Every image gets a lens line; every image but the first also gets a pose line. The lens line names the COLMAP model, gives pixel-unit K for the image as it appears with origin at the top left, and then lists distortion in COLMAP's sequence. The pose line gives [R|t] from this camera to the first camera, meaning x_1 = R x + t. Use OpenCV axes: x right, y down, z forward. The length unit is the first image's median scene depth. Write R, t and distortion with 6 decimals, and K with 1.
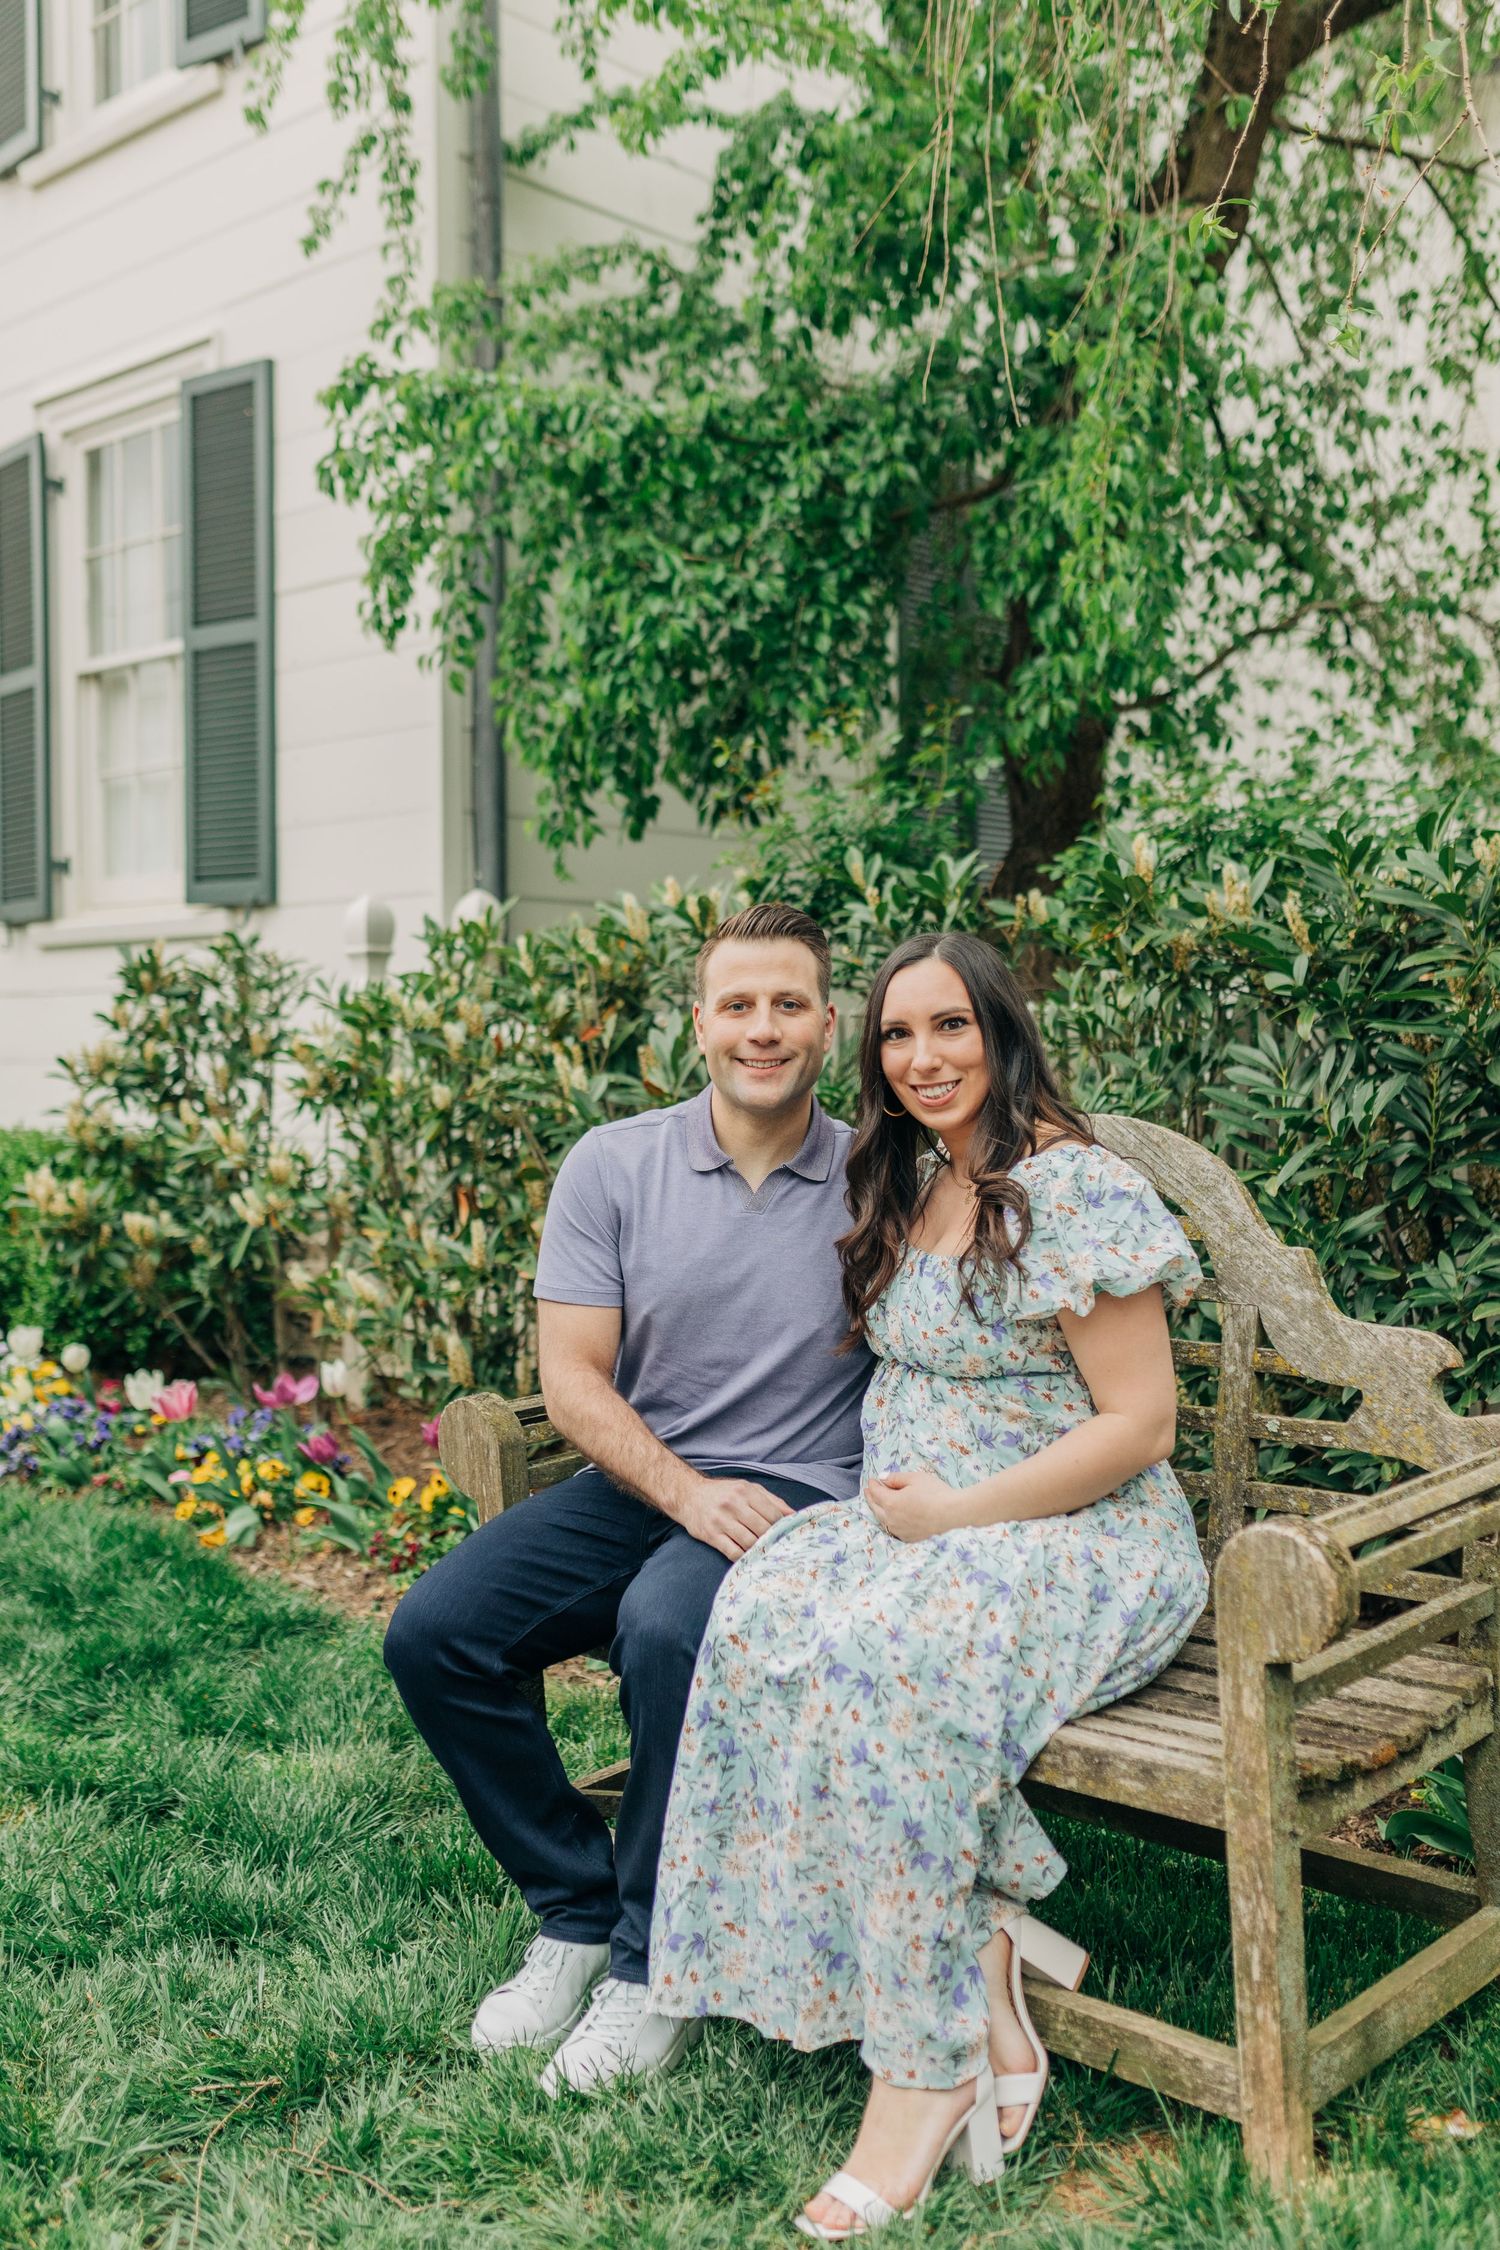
lens RADIAL K [[2266.0, 0, 794.0], [0, 2266.0, 1166.0], [0, 0, 1]] dist [0.003578, 0.000000]
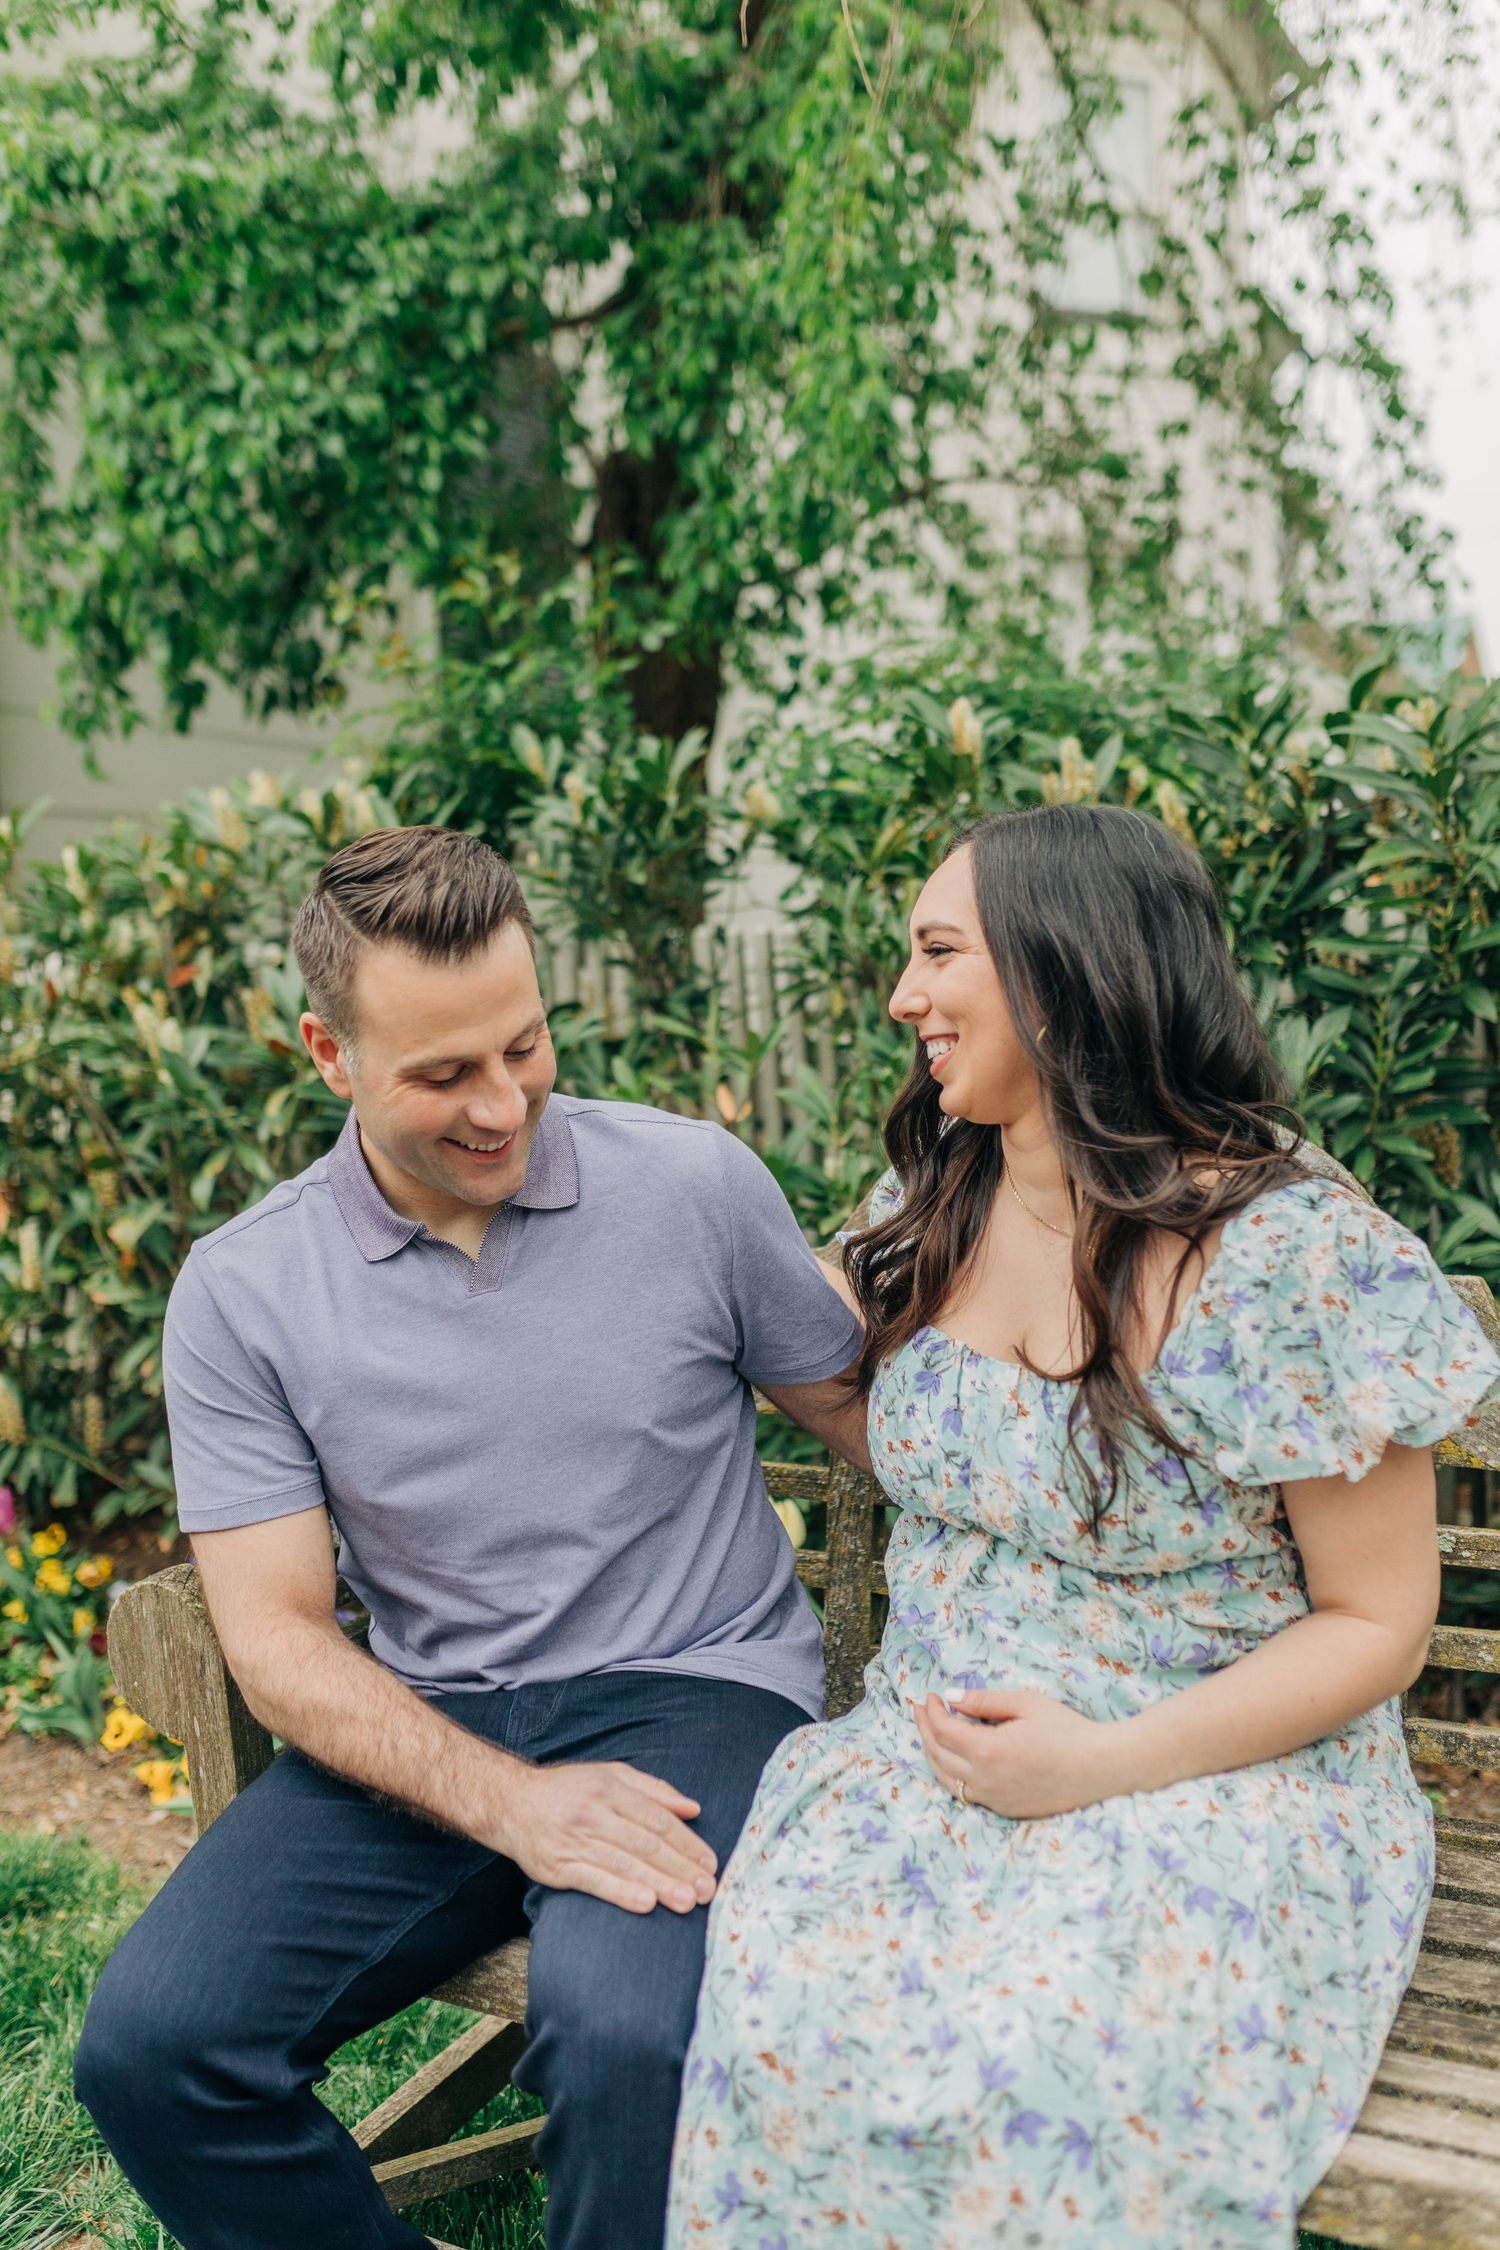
lens RADIAL K [[2266.0, 0, 776.8], [0, 2266.0, 1158.7], [0, 0, 1]] dist [0.003578, 0.000000]
pose [[0.971939, -0.038325, 0.232089, -0.064687], [0.031745, 0.998983, 0.032021, -0.013690], [-0.233080, -0.023755, 0.972167, 0.192800]]
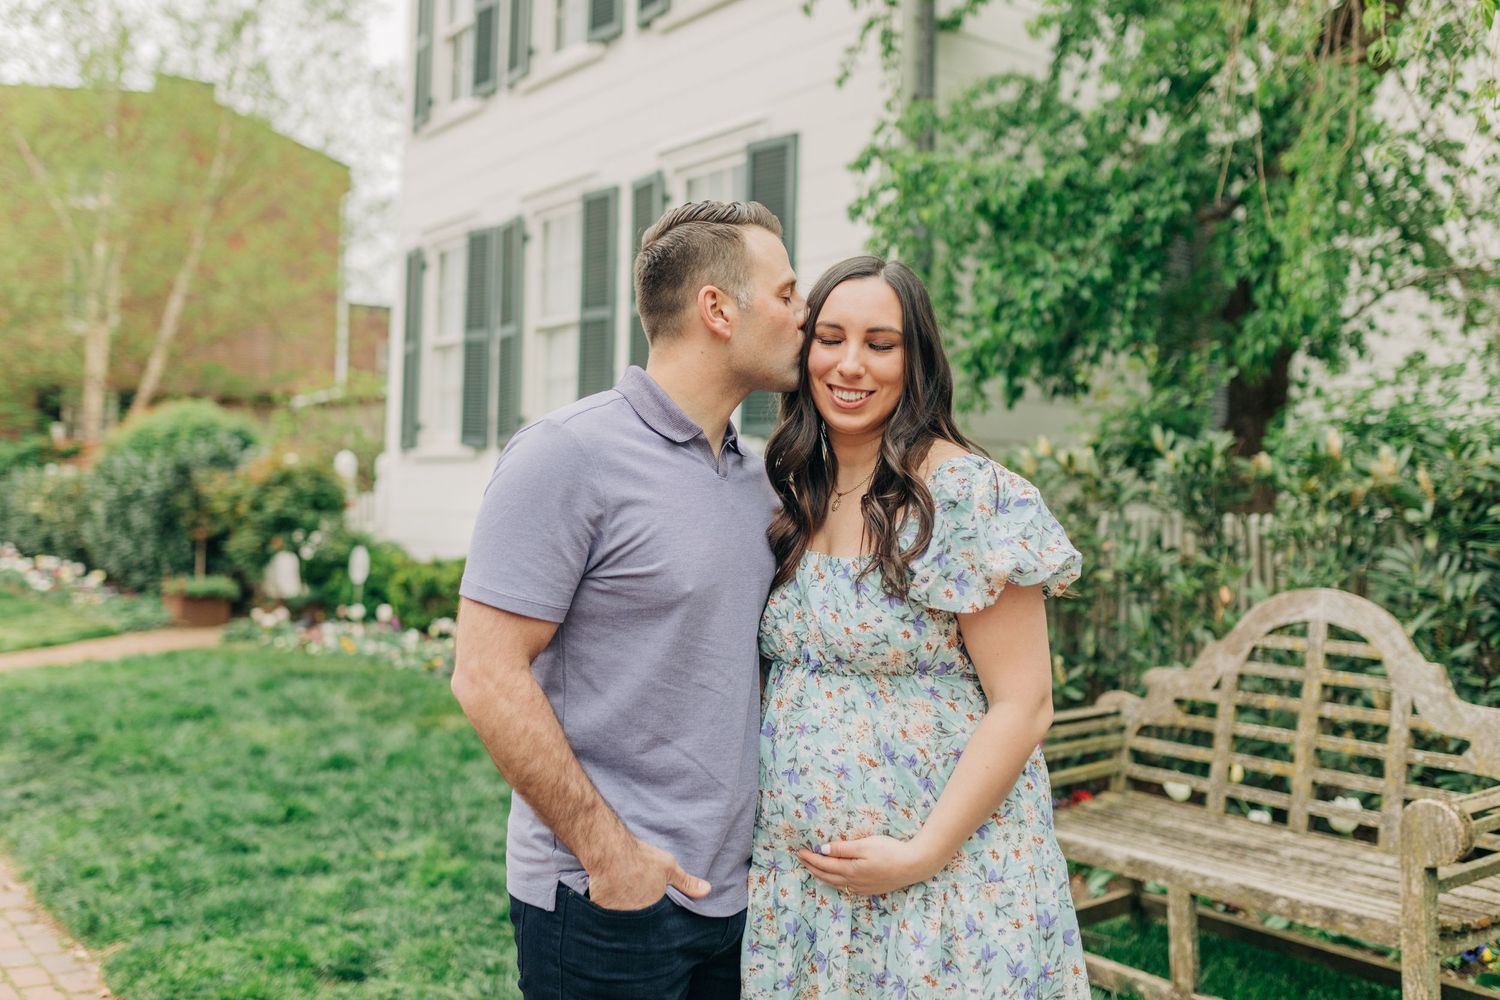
lens RADIAL K [[1510.6, 0, 749.7], [0, 1510.6, 493.9], [0, 0, 1]] dist [0.003578, 0.000000]
pose [[0.982395, 0.026485, -0.184931, -0.058179], [-0.037737, 0.997627, -0.057595, -0.006152], [0.182966, 0.063560, 0.981062, -0.194852]]
